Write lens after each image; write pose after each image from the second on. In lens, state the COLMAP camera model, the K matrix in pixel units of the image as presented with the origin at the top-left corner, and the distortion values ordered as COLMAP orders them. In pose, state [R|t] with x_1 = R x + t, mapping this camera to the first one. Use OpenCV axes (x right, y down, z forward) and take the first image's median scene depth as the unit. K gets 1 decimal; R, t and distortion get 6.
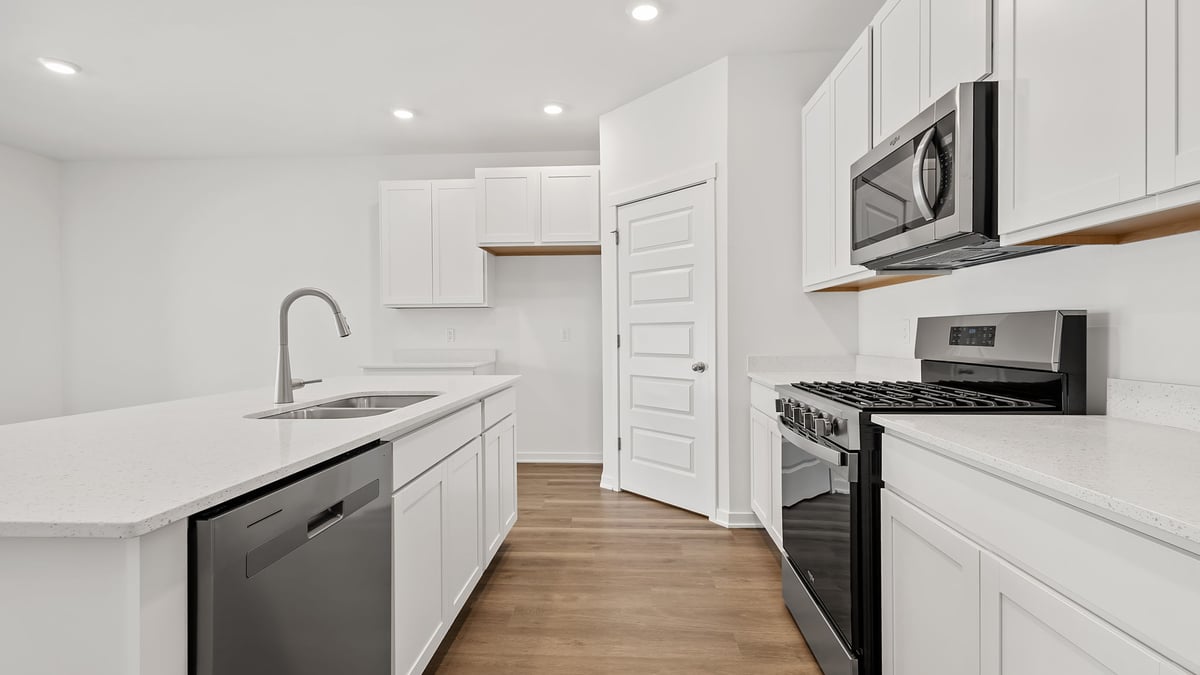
lens RADIAL K [[555.6, 0, 600.9], [0, 555.6, 336.8], [0, 0, 1]] dist [0.014604, -0.003230]
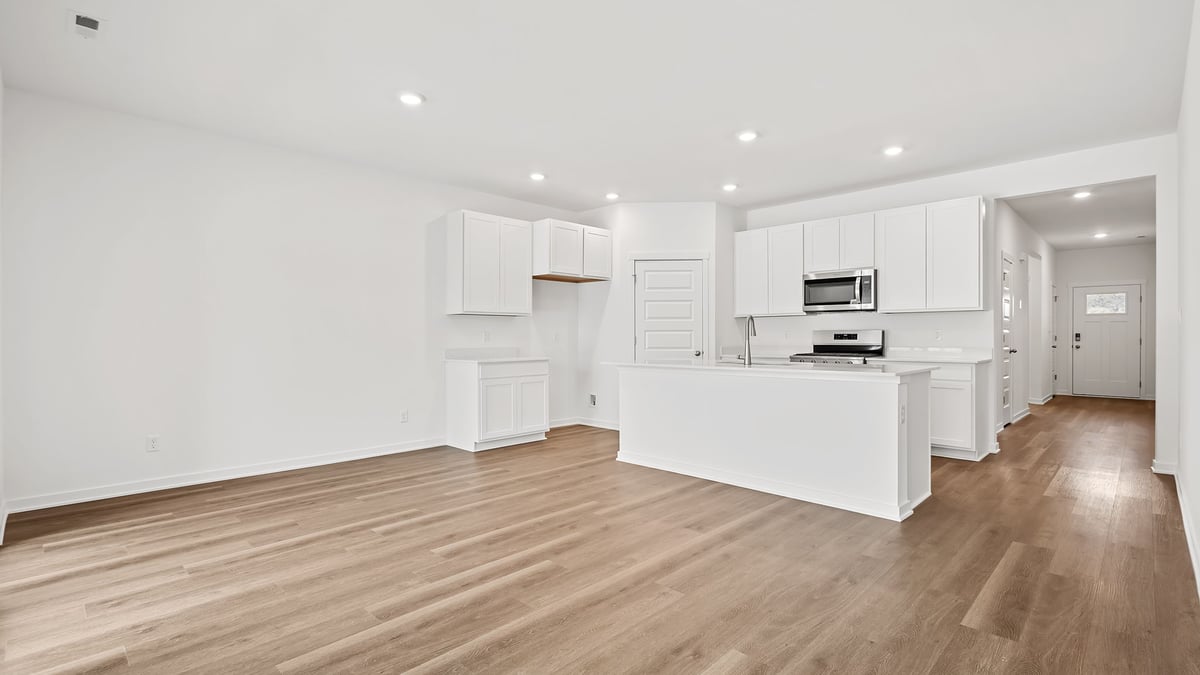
lens RADIAL K [[555.6, 0, 598.0], [0, 555.6, 338.9], [0, 0, 1]] dist [0.014604, -0.003230]
pose [[0.661243, 0.003425, 0.750164, -1.302778], [0.003663, 0.999963, -0.007795, 0.014997], [-0.750163, 0.007902, 0.661206, -0.024121]]
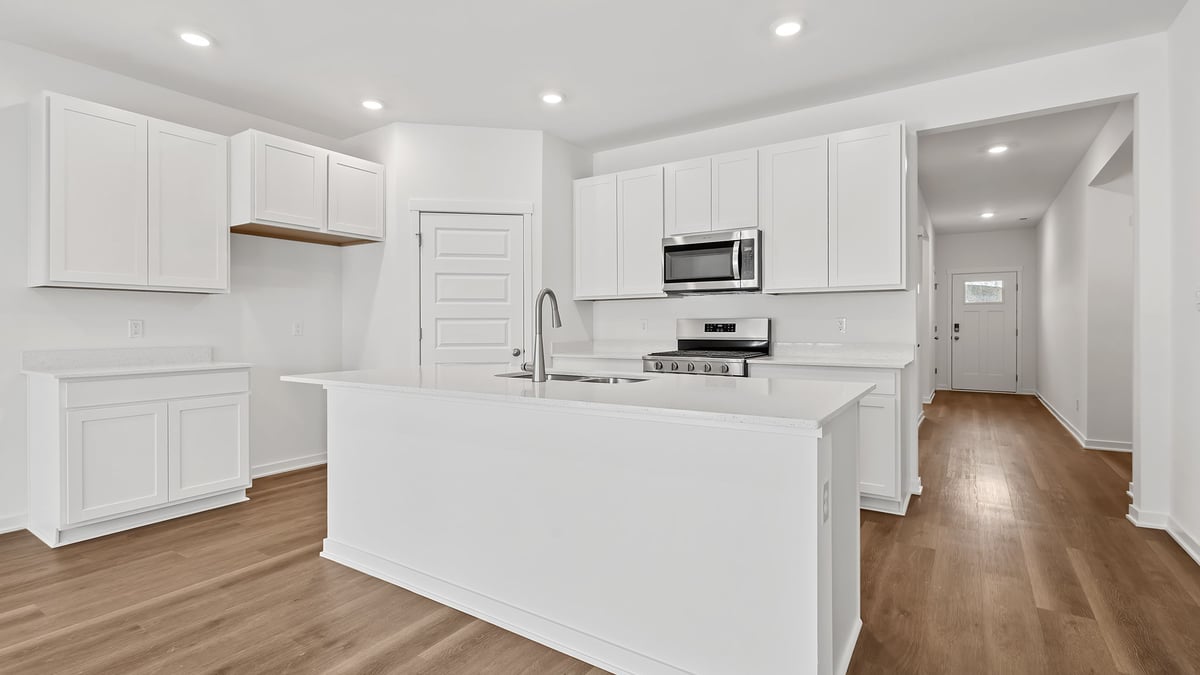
lens RADIAL K [[555.6, 0, 598.9], [0, 555.6, 325.9], [0, 0, 1]] dist [0.014604, -0.003230]
pose [[0.507544, 0.007192, 0.861596, -0.740551], [0.005661, 0.999916, -0.011682, 0.006805], [-0.861607, 0.010807, 0.507460, 0.136579]]
